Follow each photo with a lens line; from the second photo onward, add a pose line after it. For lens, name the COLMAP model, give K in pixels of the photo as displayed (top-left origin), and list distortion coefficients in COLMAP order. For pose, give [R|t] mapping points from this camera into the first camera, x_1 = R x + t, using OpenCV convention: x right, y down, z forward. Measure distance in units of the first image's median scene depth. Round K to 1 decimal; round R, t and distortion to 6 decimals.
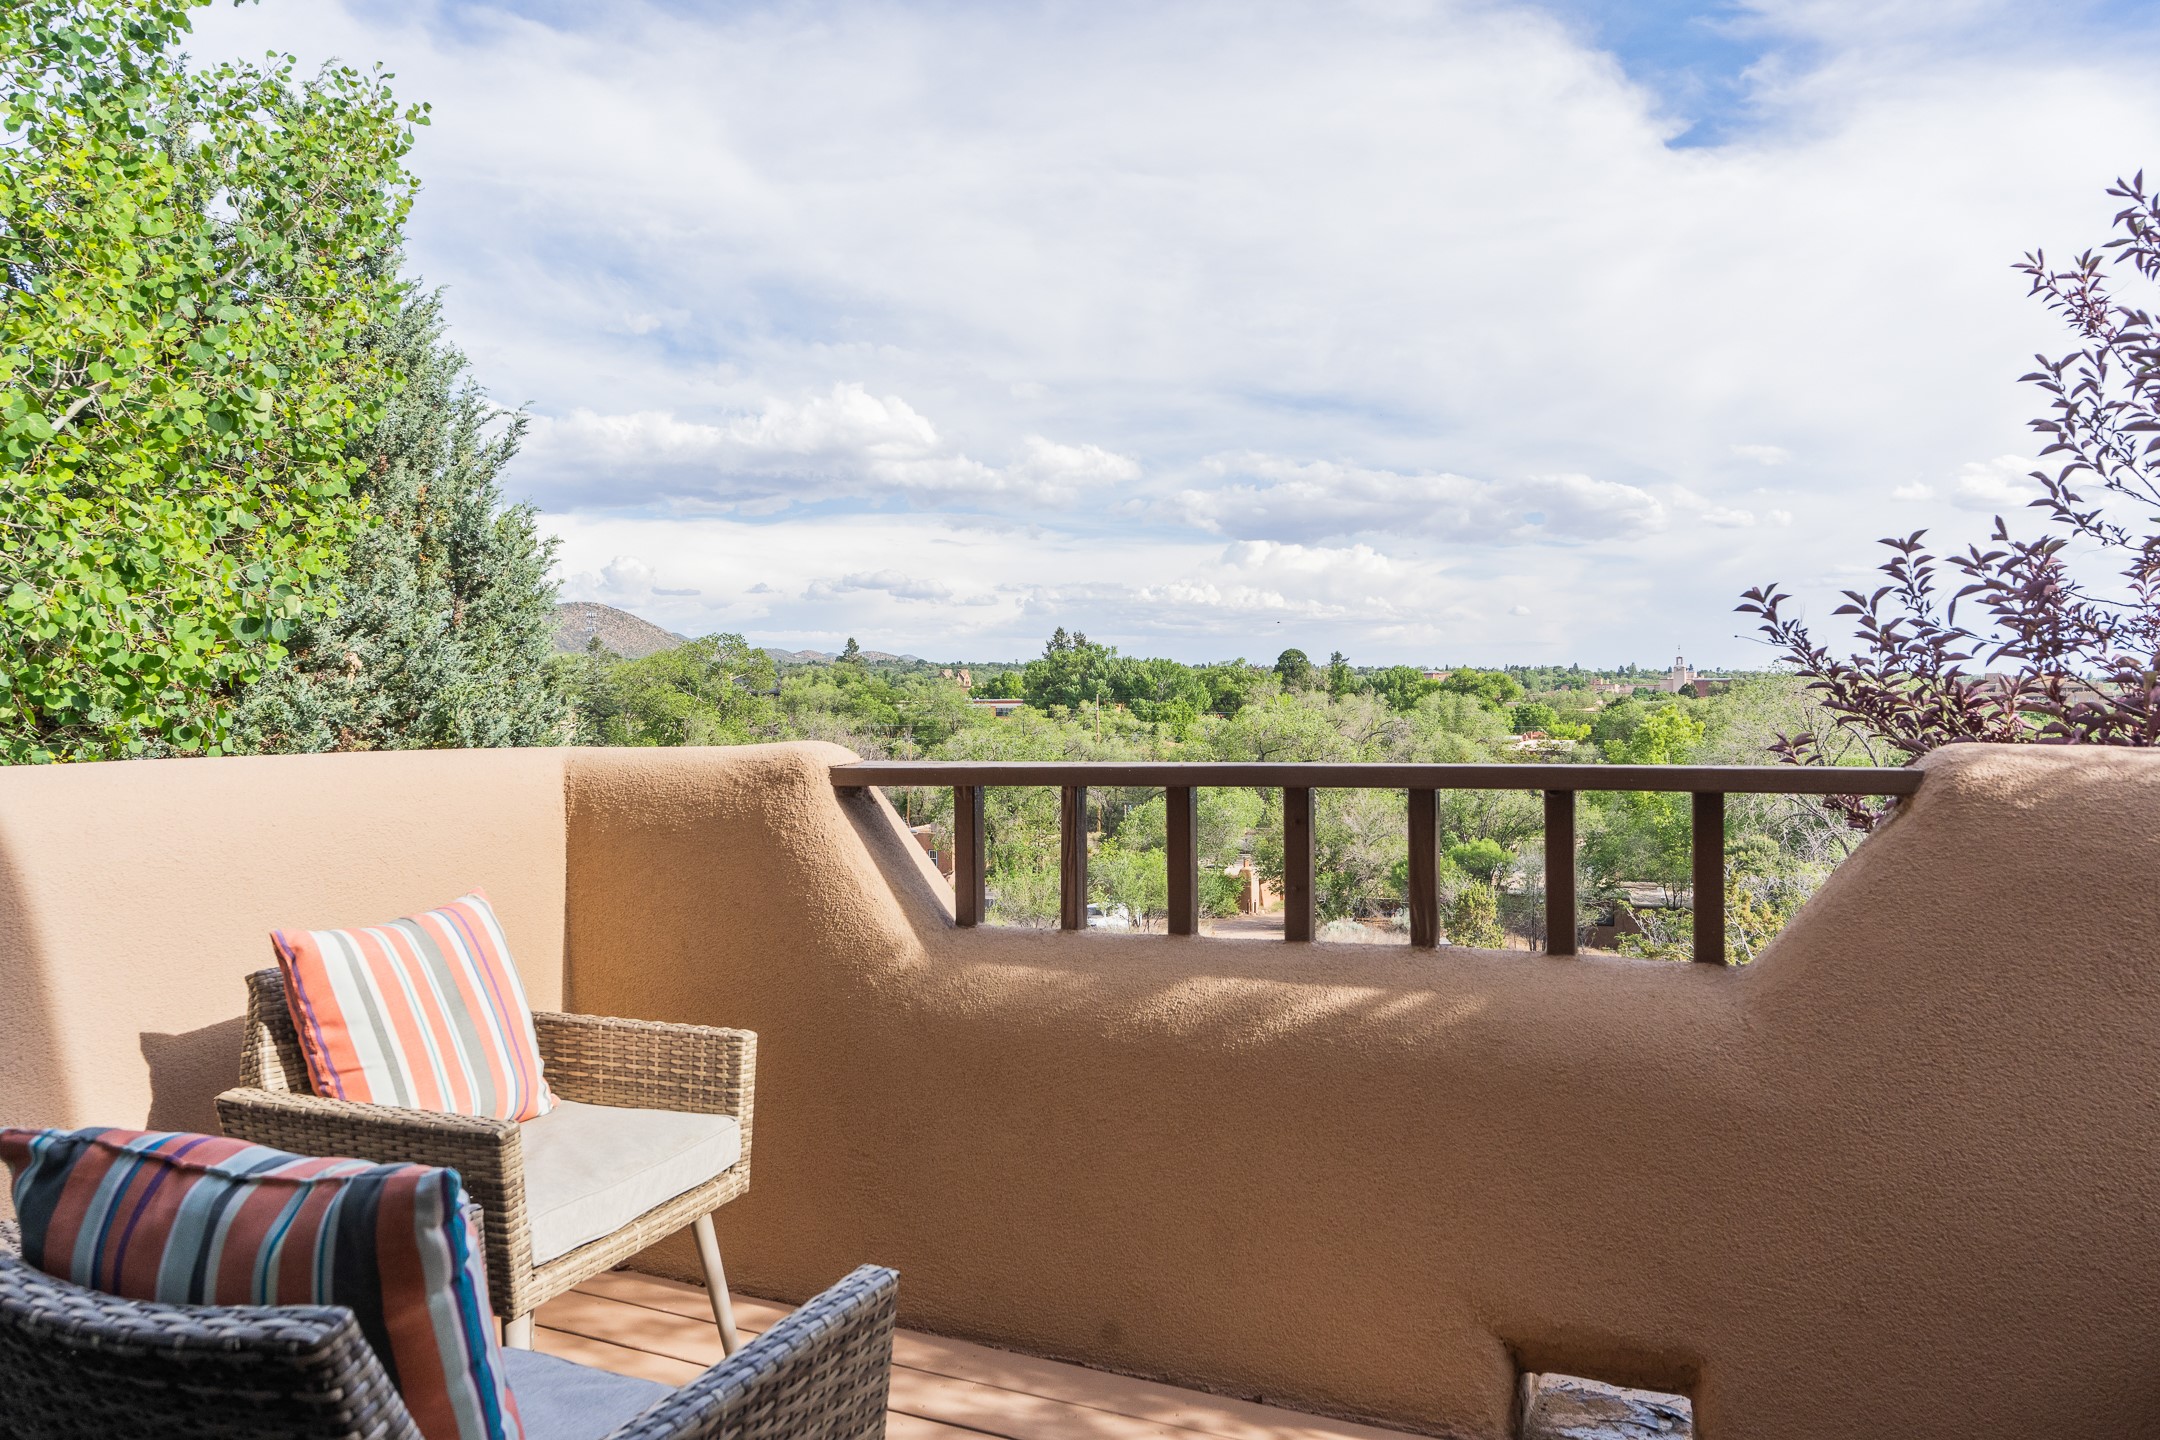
lens RADIAL K [[1518.1, 0, 1080.0], [0, 1518.1, 720.0], [0, 0, 1]] dist [-0.006321, -0.002409]
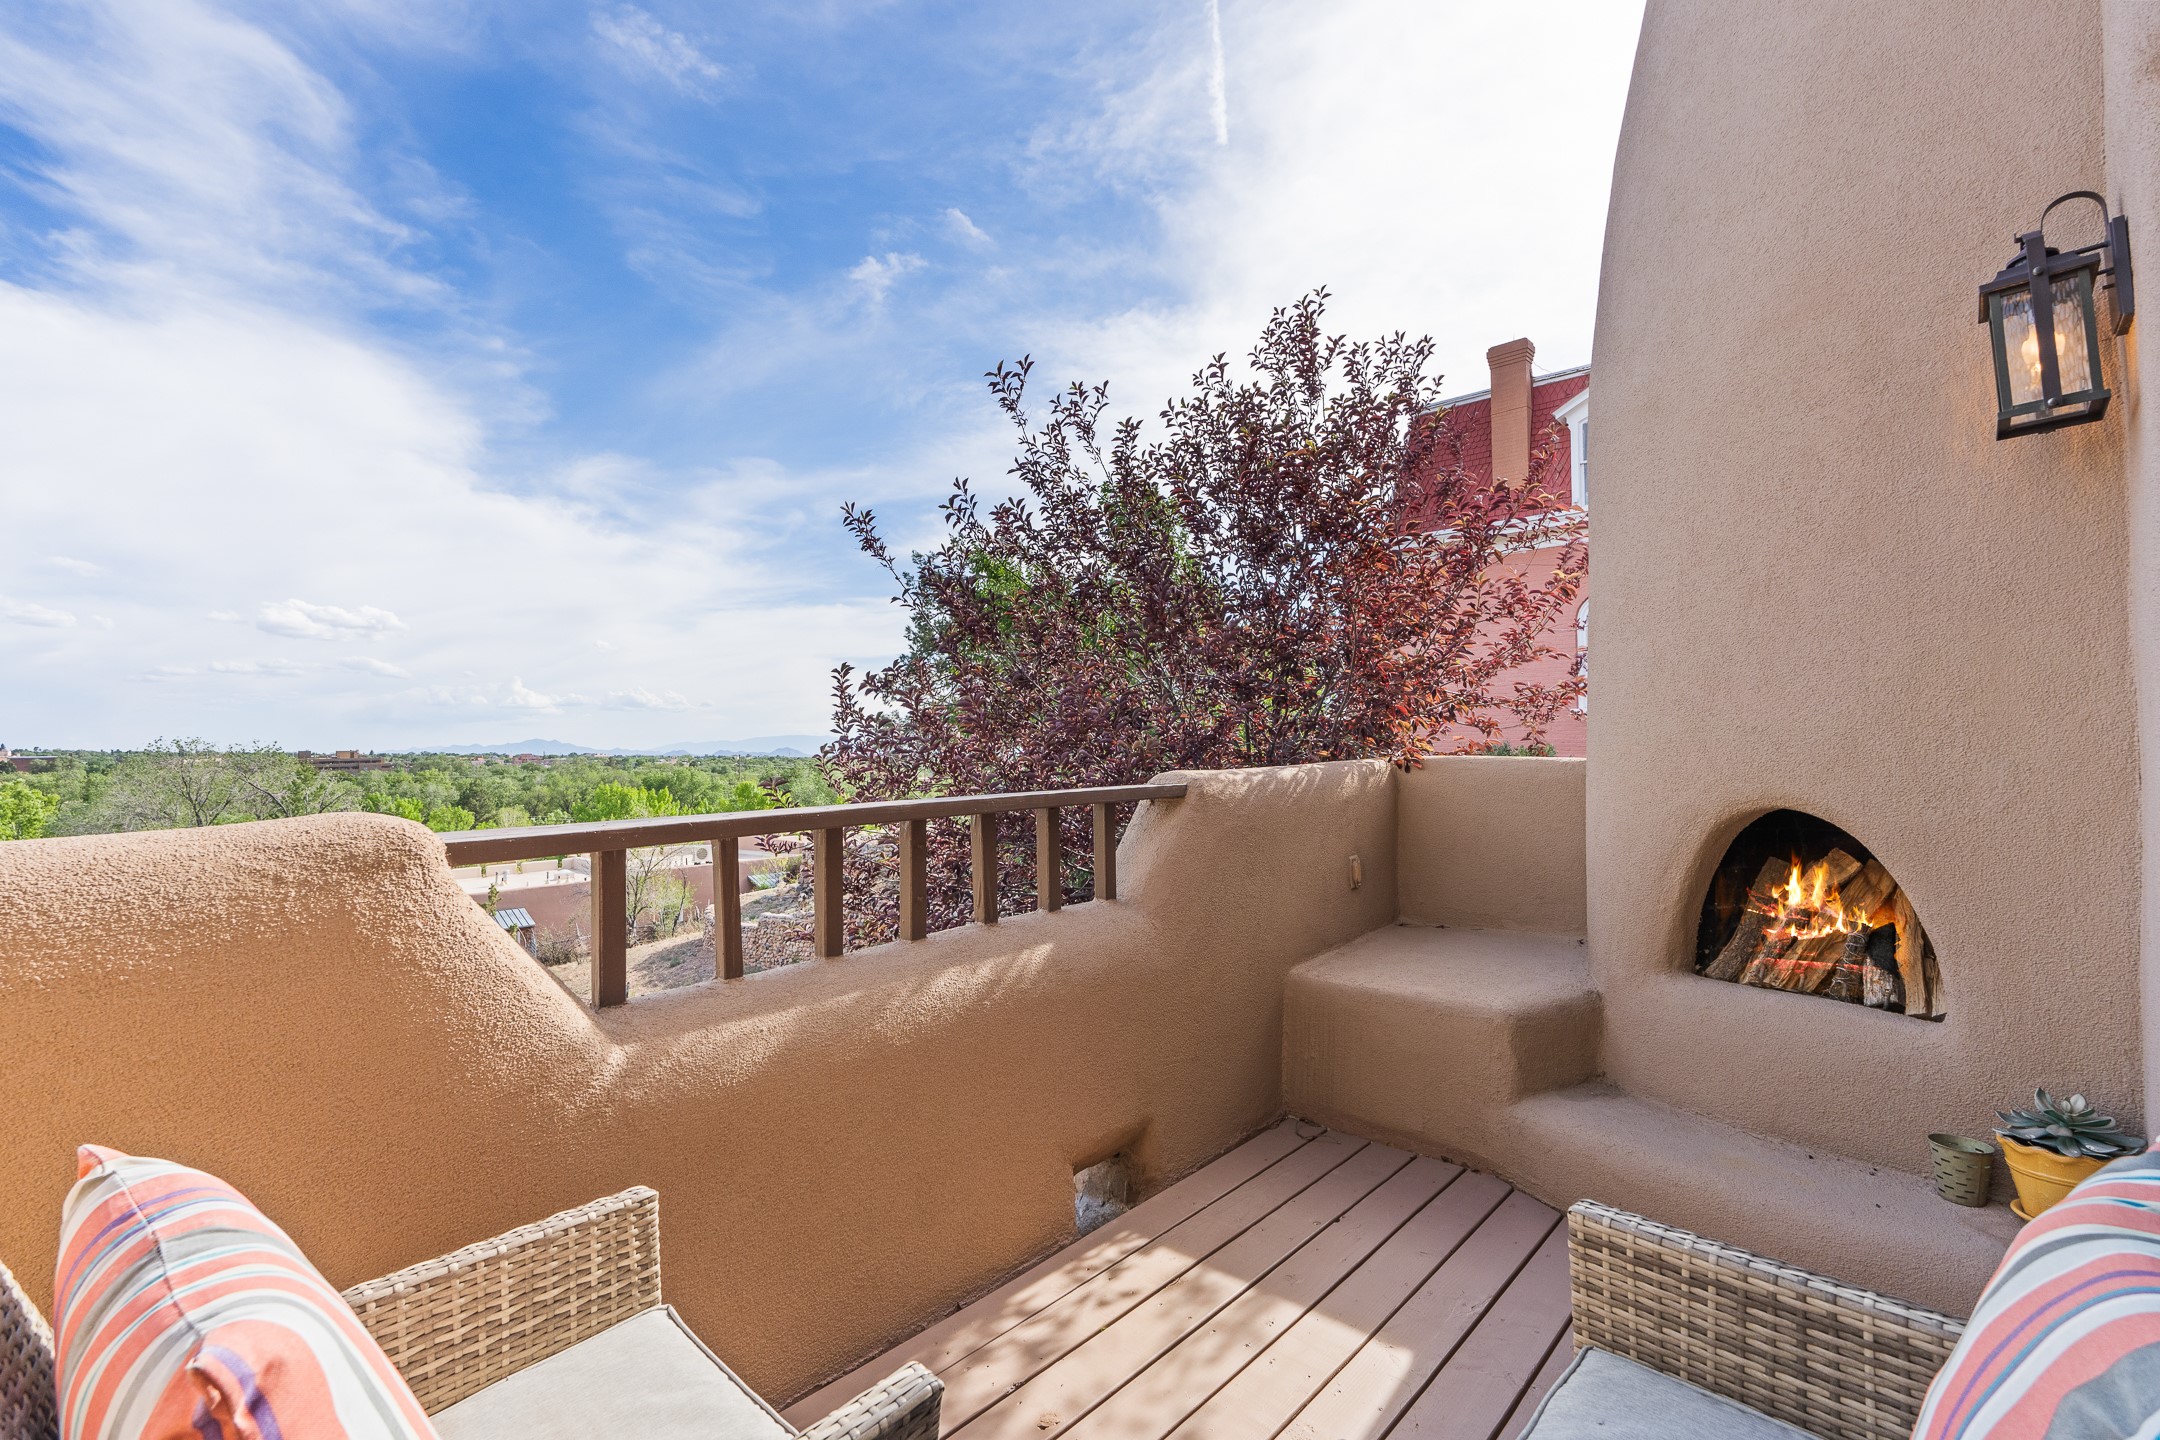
lens RADIAL K [[974.5, 0, 1078.9], [0, 974.5, 743.1], [0, 0, 1]] dist [0.003334, 0.000341]
pose [[0.296307, 0.011115, 0.955028, -0.525172], [0.029592, 0.999345, -0.020812, 0.001282], [-0.954634, 0.034428, 0.295784, 0.543901]]
